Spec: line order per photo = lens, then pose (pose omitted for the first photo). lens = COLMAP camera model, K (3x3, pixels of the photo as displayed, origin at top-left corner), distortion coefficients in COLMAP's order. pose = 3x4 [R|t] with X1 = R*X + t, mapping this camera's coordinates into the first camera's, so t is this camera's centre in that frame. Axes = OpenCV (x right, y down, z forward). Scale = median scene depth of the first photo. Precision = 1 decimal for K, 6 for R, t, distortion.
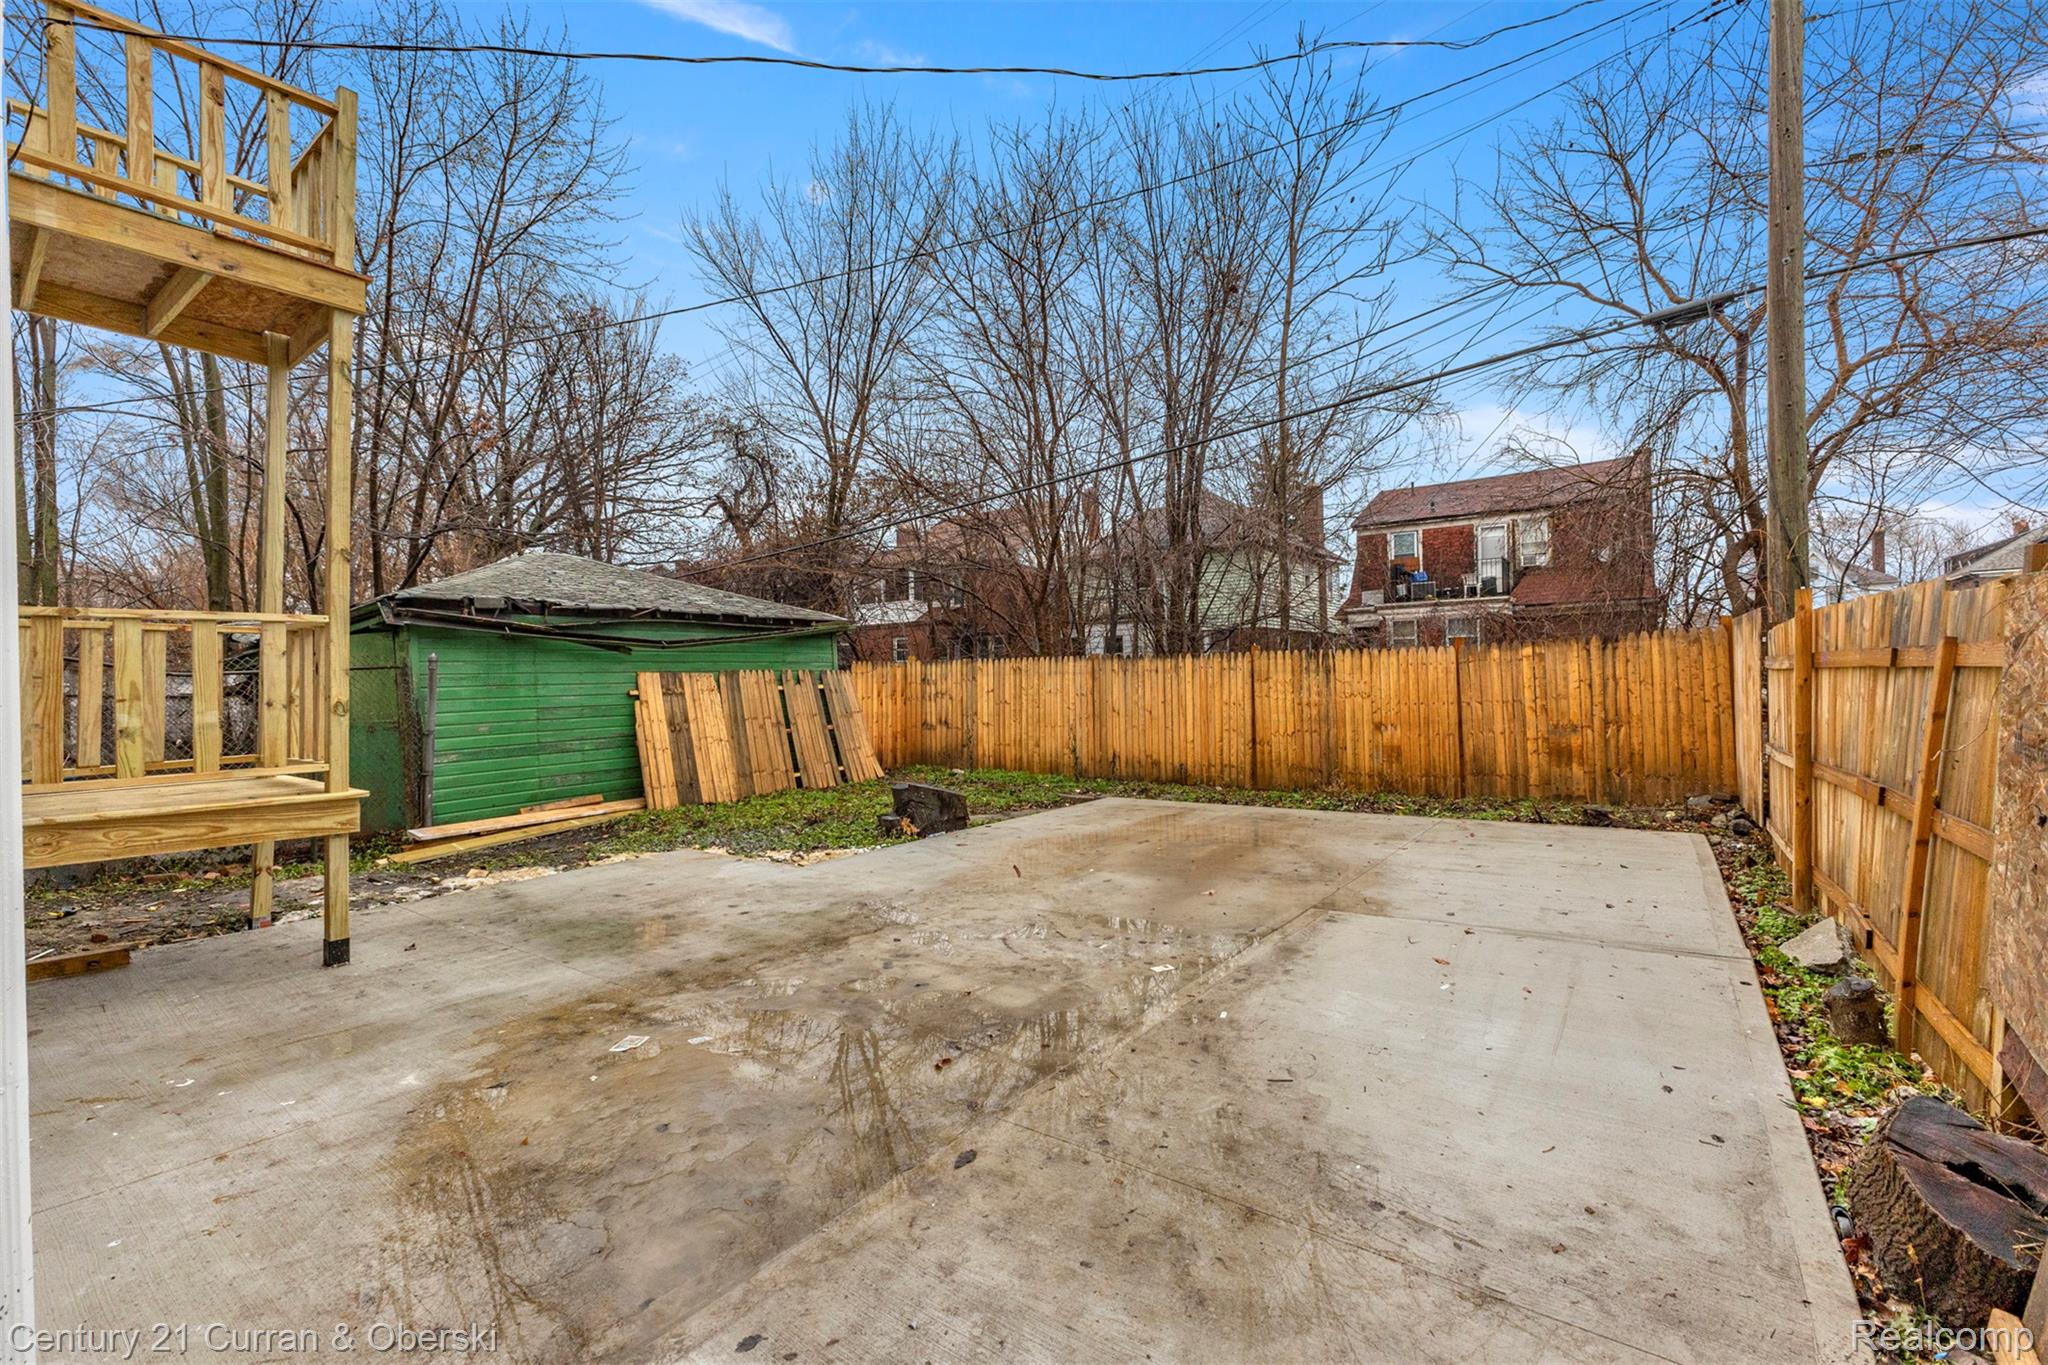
lens RADIAL K [[884.1, 0, 1020.9], [0, 884.1, 696.8], [0, 0, 1]] dist [0.002360, -0.000587]
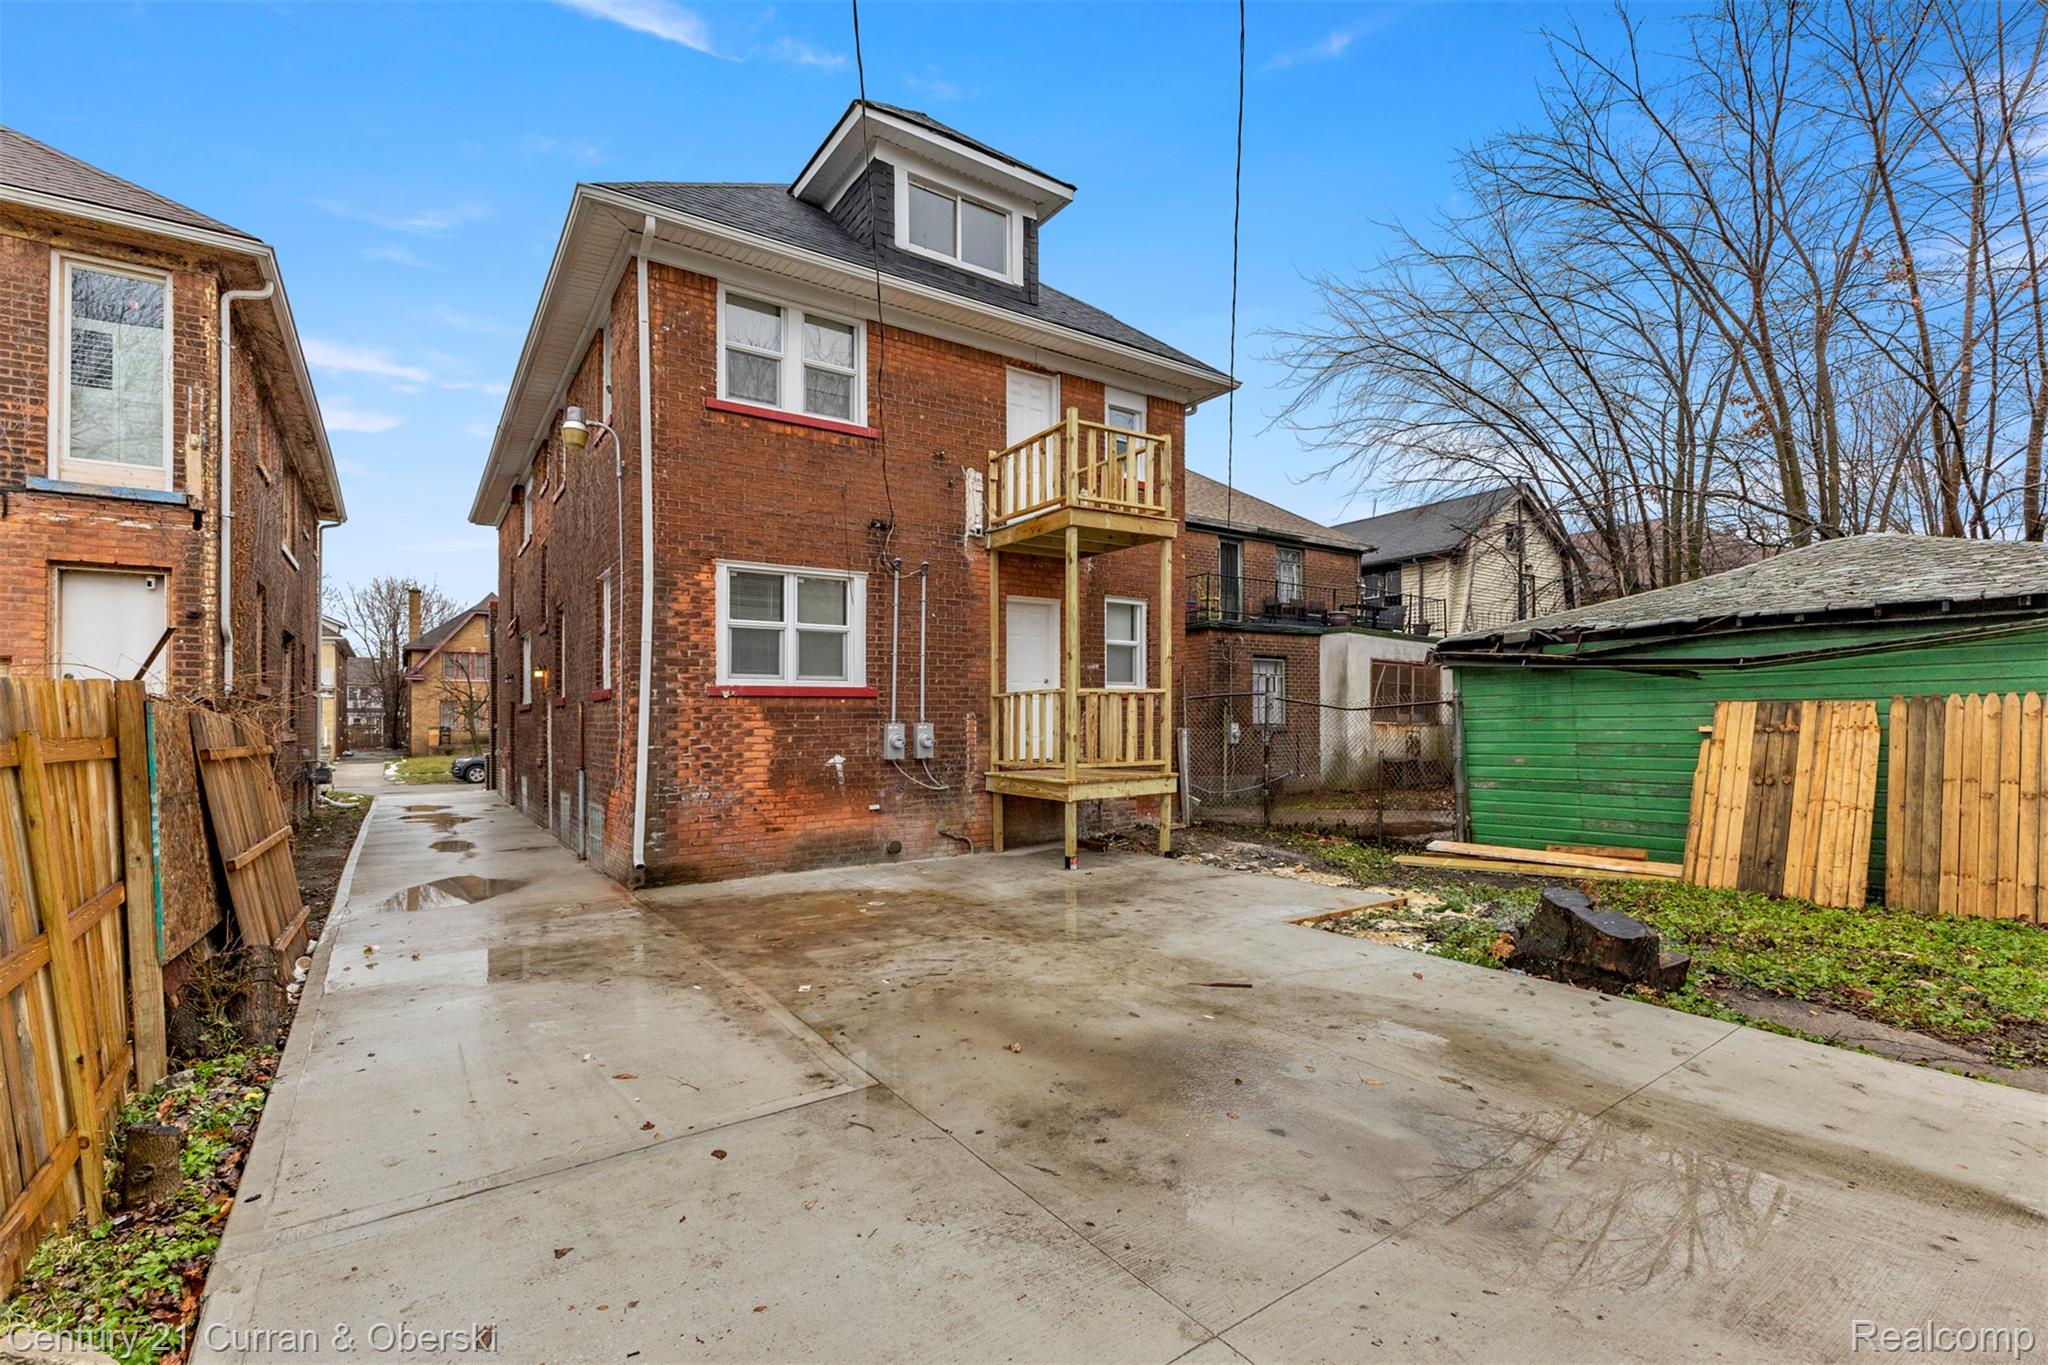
lens RADIAL K [[884.1, 0, 1020.9], [0, 884.1, 696.8], [0, 0, 1]] dist [0.002360, -0.000587]
pose [[-0.321021, -0.002366, -0.947069, 1.130766], [-0.000143, 0.999997, -0.002450, -0.071417], [0.947072, -0.000651, -0.321020, 1.585436]]
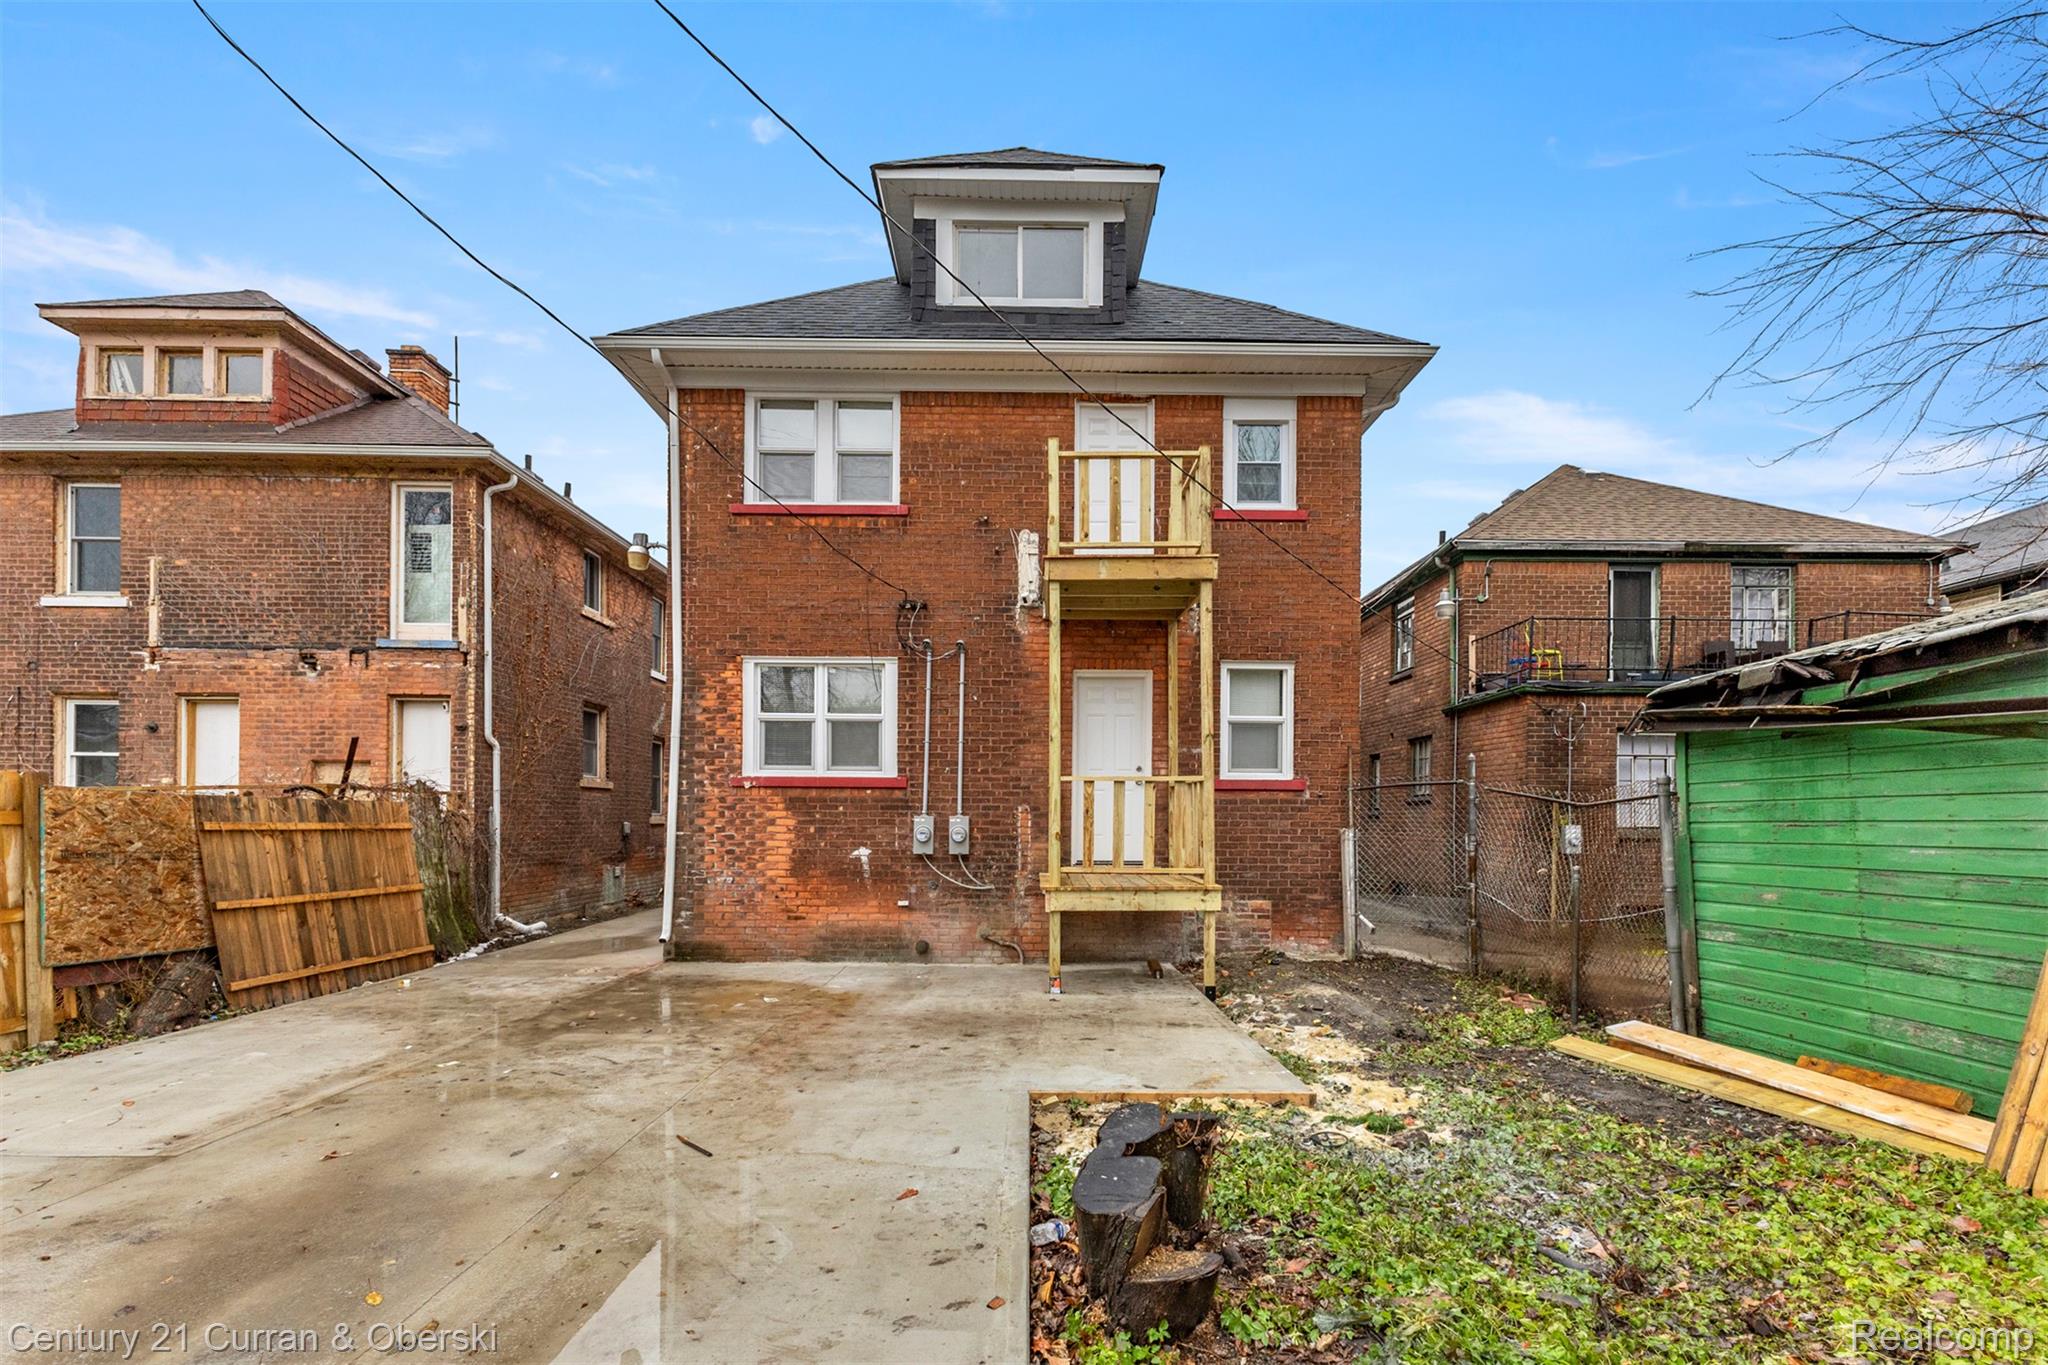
lens RADIAL K [[913.7, 0, 1028.6], [0, 913.7, 796.2], [0, 0, 1]] dist [0.003026, -0.000186]
pose [[-0.791470, -0.000086, -0.611208, 0.287926], [-0.001610, 0.999997, 0.001945, -0.060731], [0.611205, 0.002523, -0.791468, 2.391576]]
